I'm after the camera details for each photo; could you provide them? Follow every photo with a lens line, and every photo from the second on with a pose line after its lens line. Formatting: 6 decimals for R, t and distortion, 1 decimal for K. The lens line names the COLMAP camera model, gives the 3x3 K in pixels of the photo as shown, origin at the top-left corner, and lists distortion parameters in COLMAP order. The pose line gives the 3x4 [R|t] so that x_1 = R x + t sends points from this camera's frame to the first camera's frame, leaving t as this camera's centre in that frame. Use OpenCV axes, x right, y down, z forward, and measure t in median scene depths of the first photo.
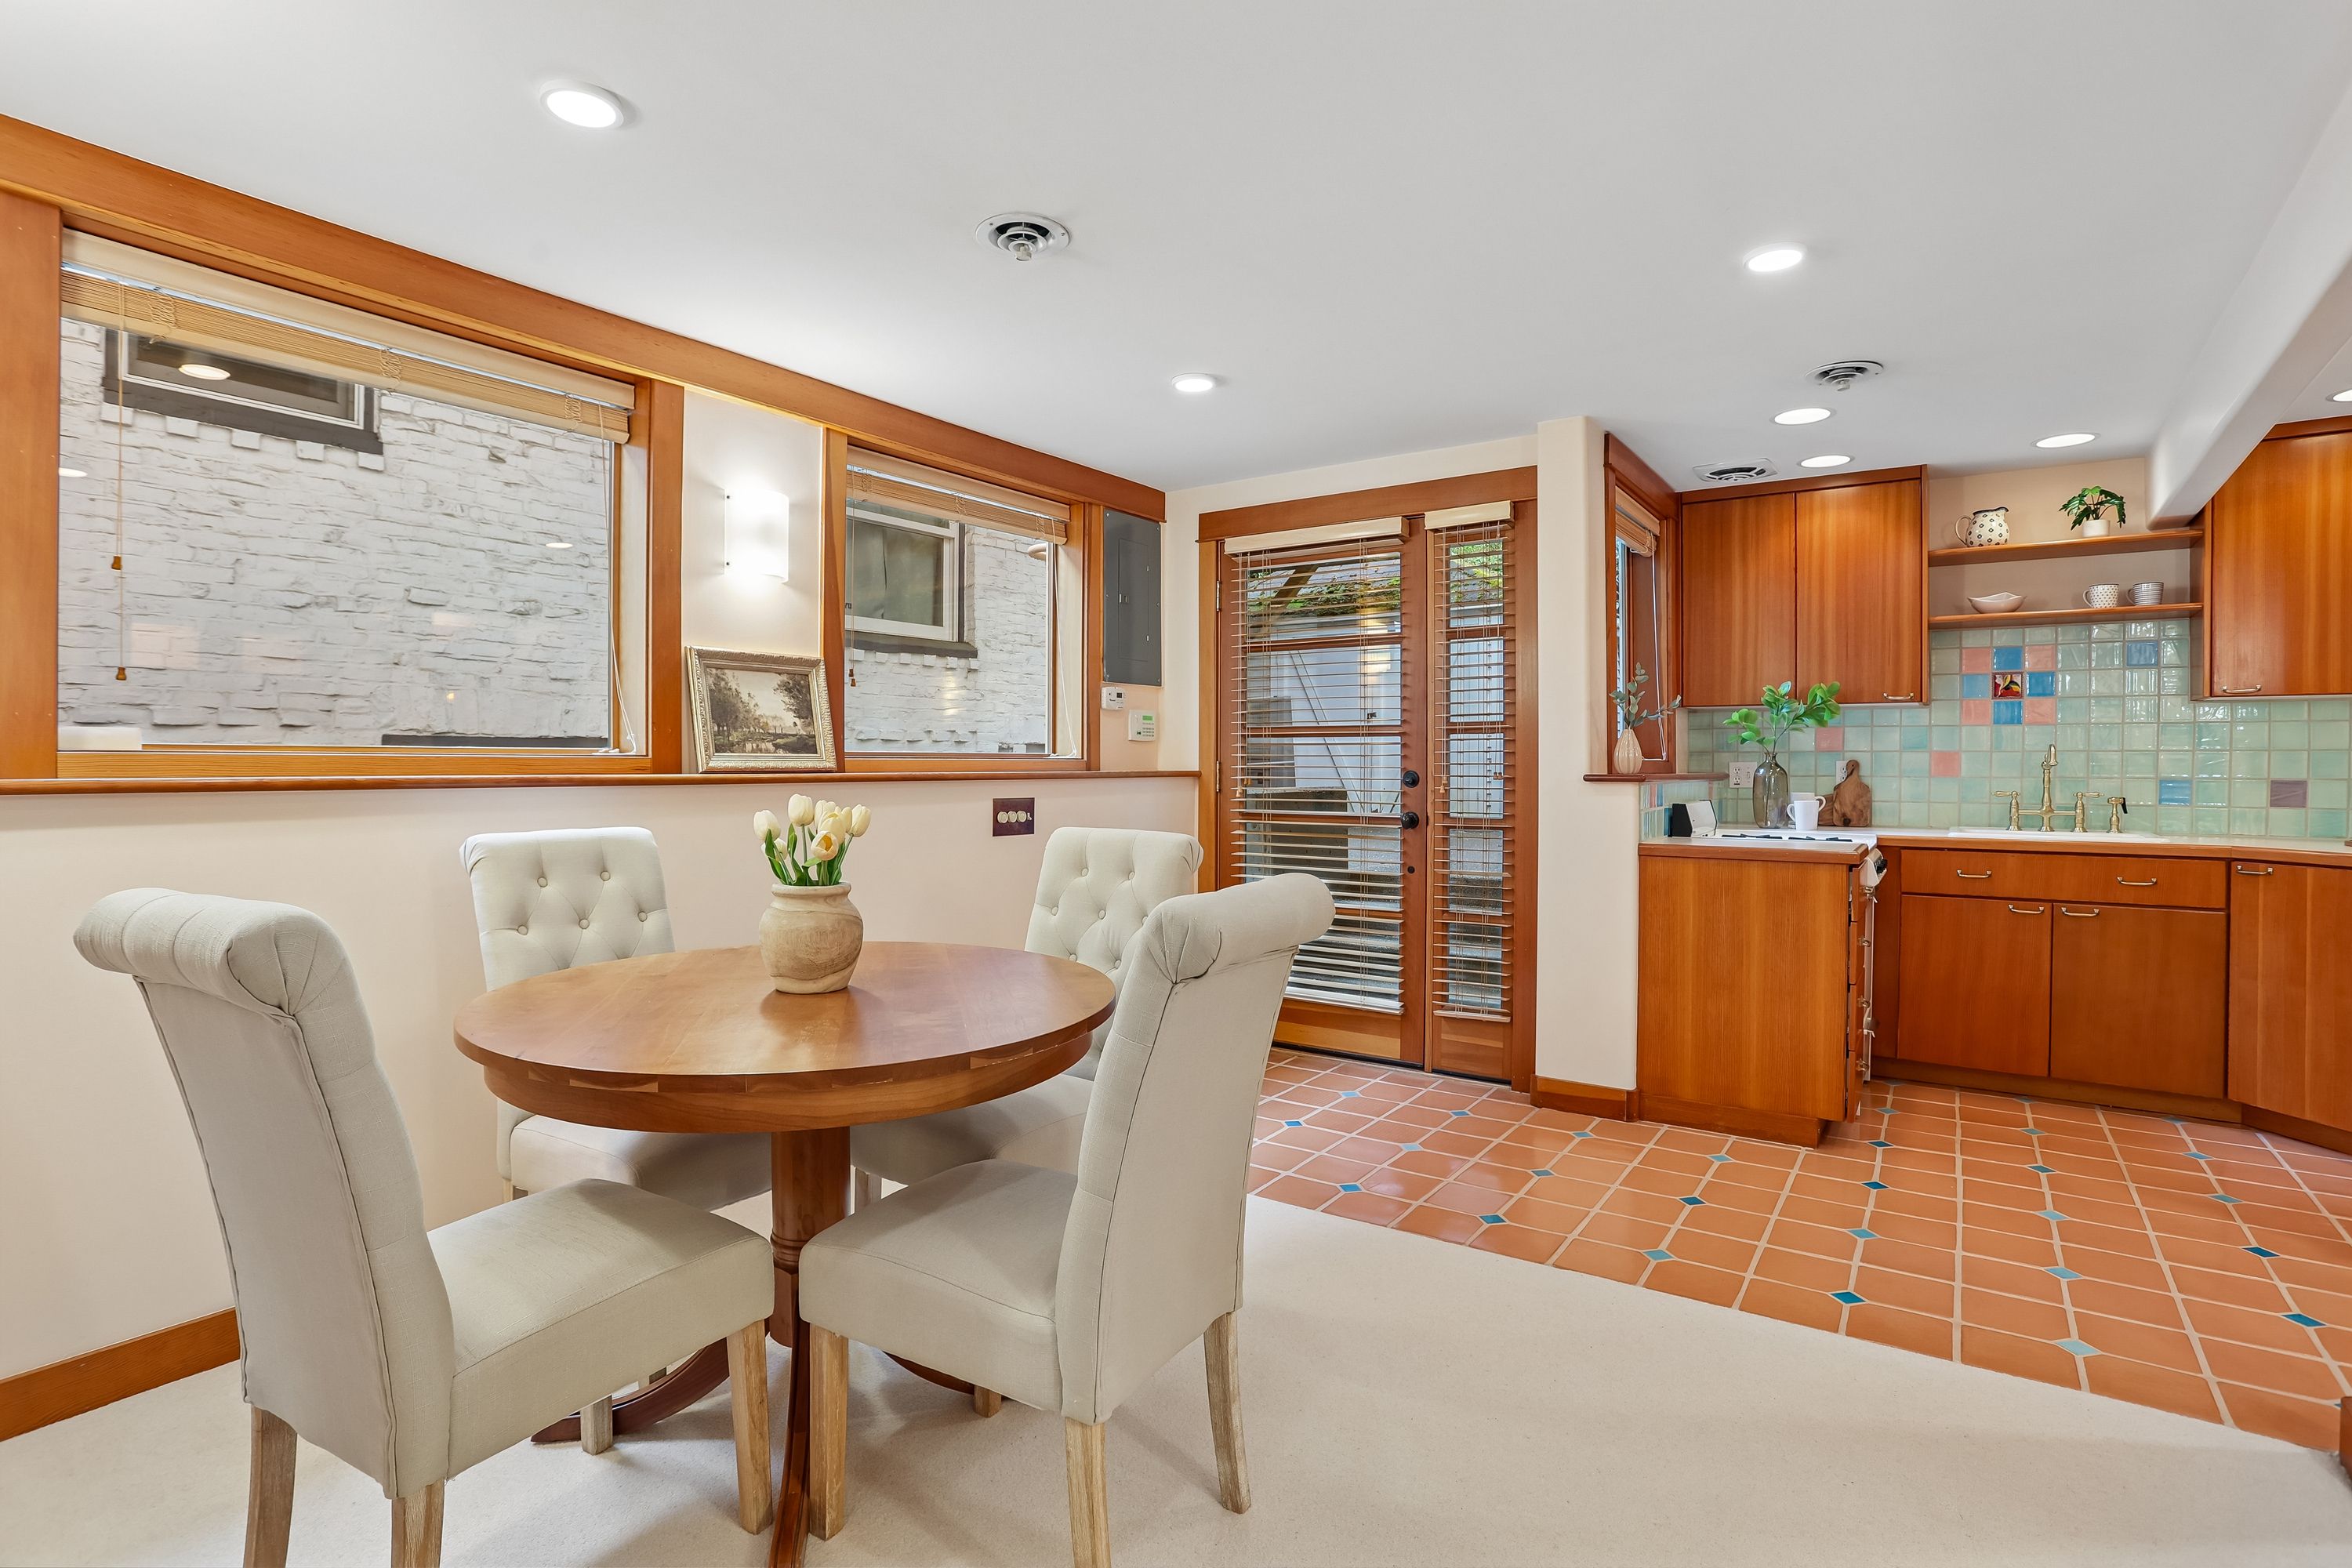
lens RADIAL K [[1144.6, 0, 1199.4], [0, 1144.6, 768.7], [0, 0, 1]] dist [-0.046343, 0.021534]
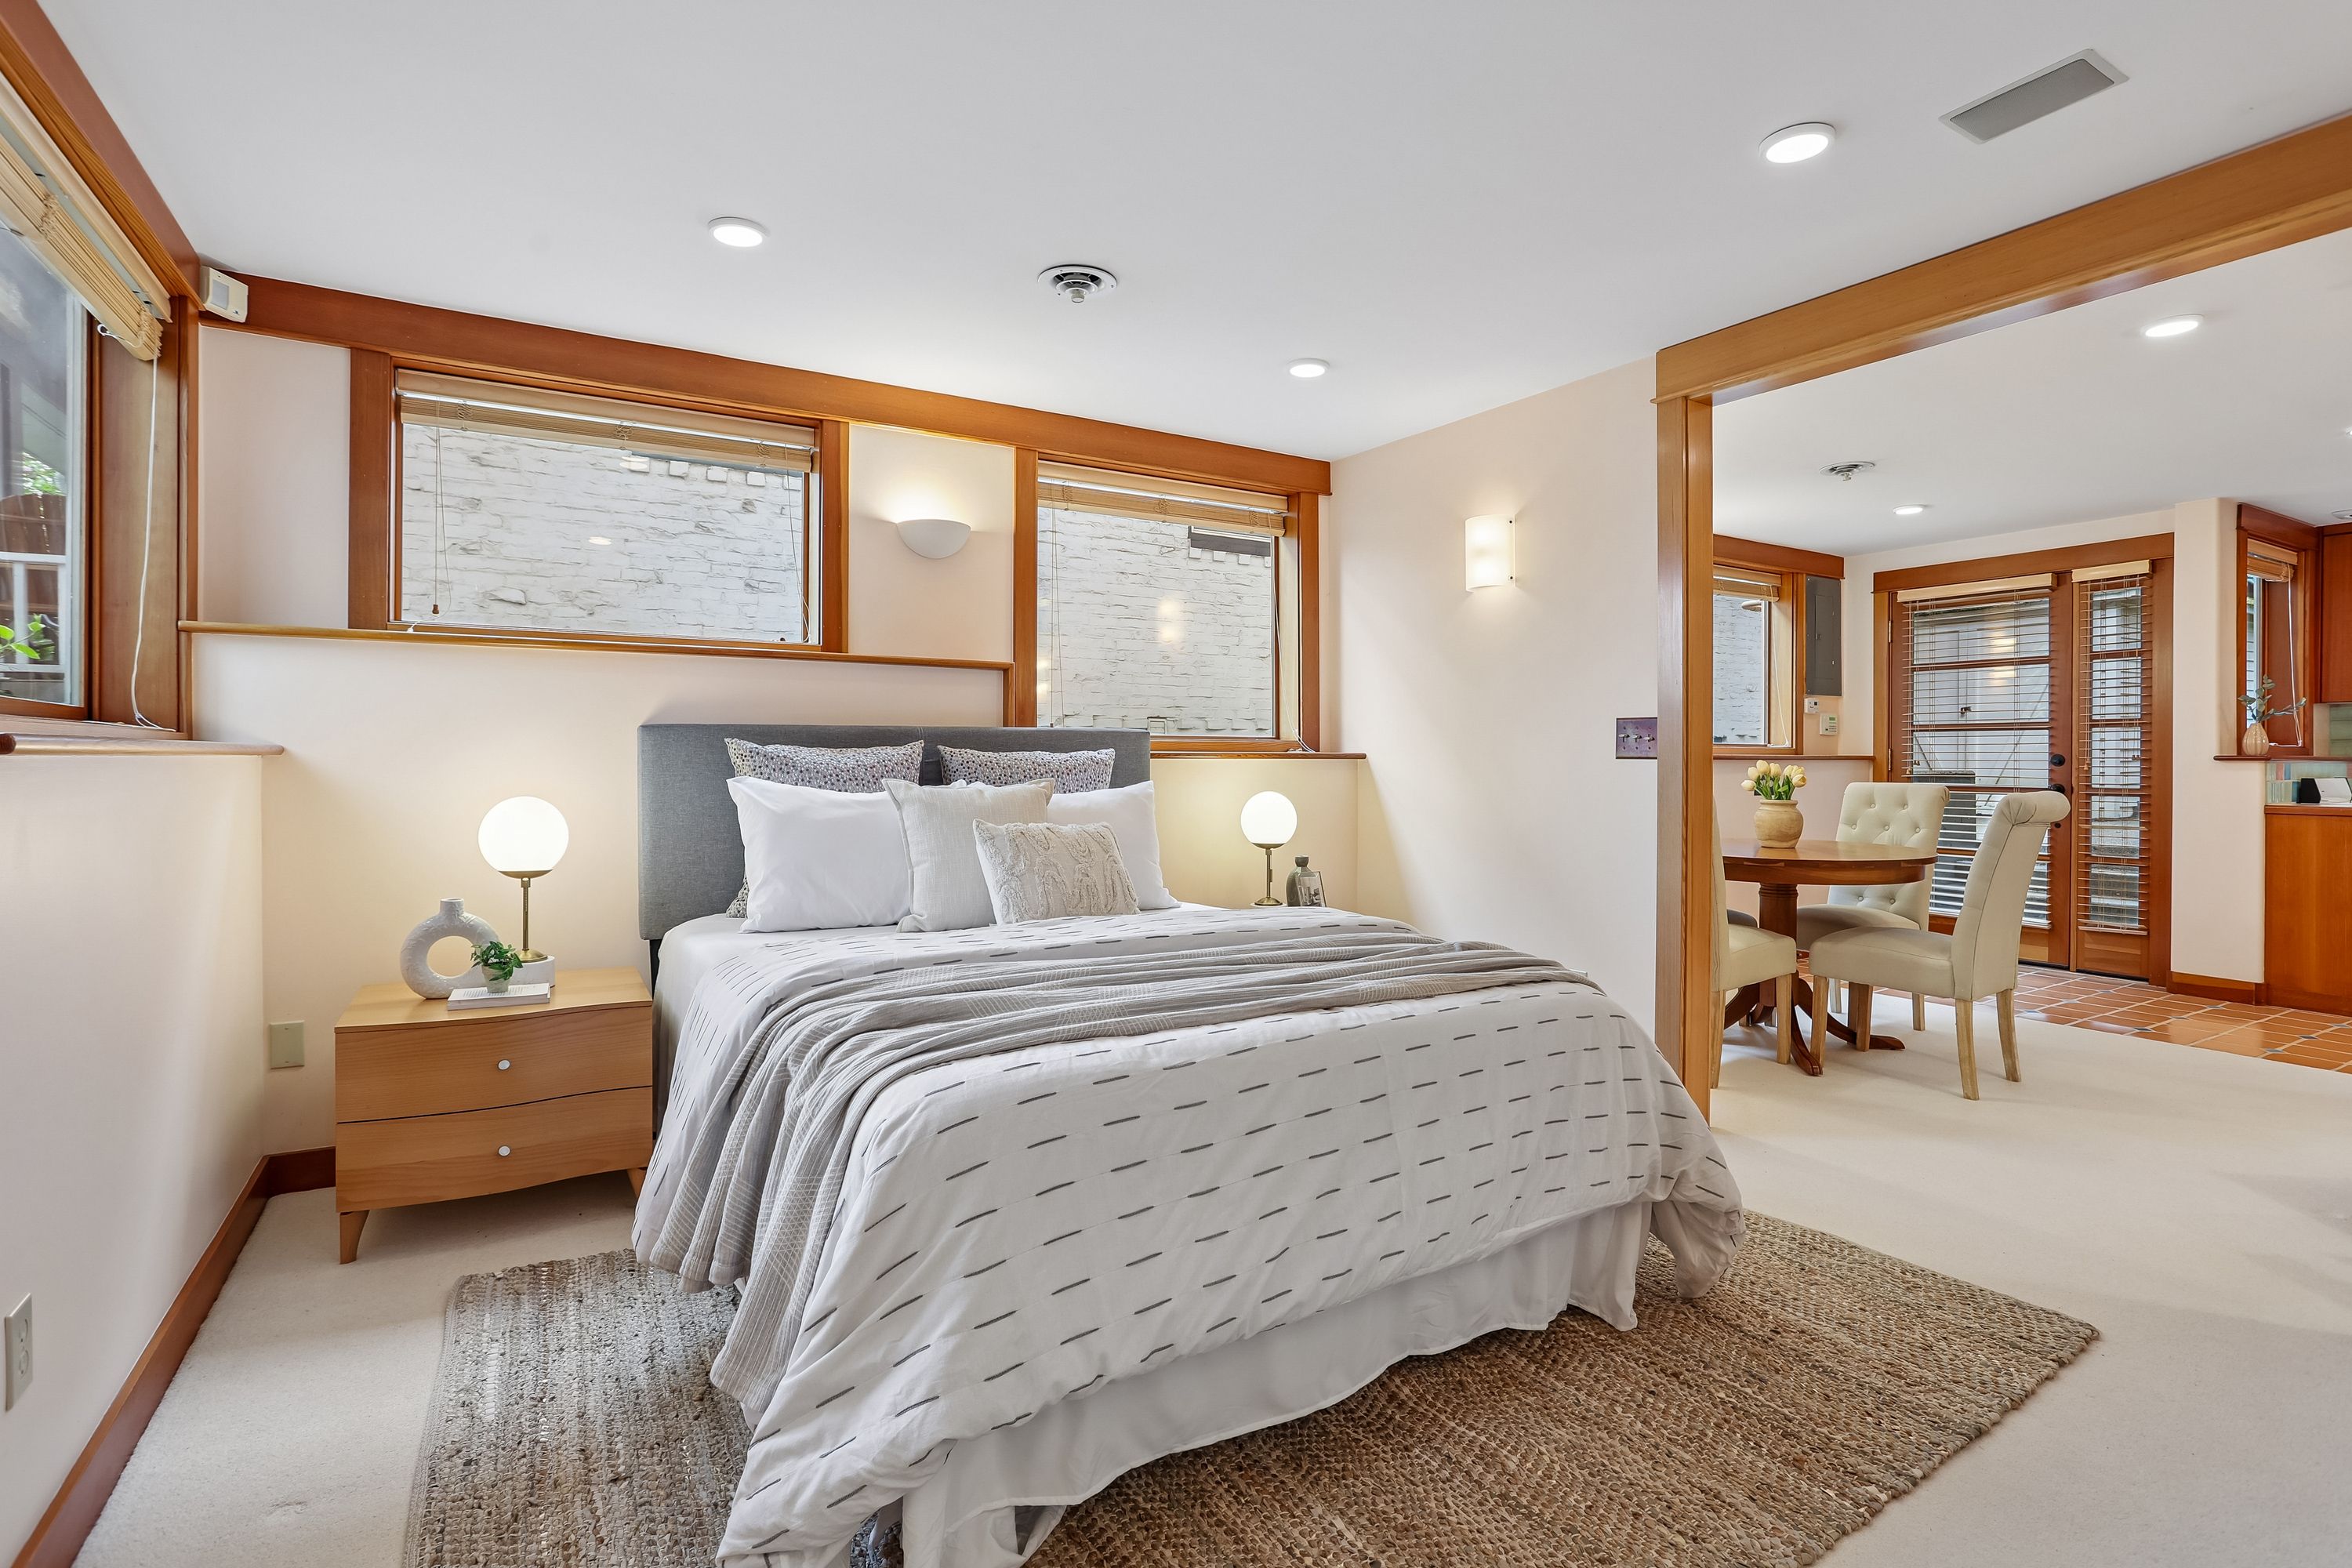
lens RADIAL K [[1144.6, 0, 1207.6], [0, 1144.6, 778.0], [0, 0, 1]] dist [-0.046343, 0.021534]
pose [[0.917951, 0.007176, -0.396629, -0.228675], [-0.002922, 0.999932, 0.011328, 0.017736], [0.396683, -0.009240, 0.917909, -0.680807]]
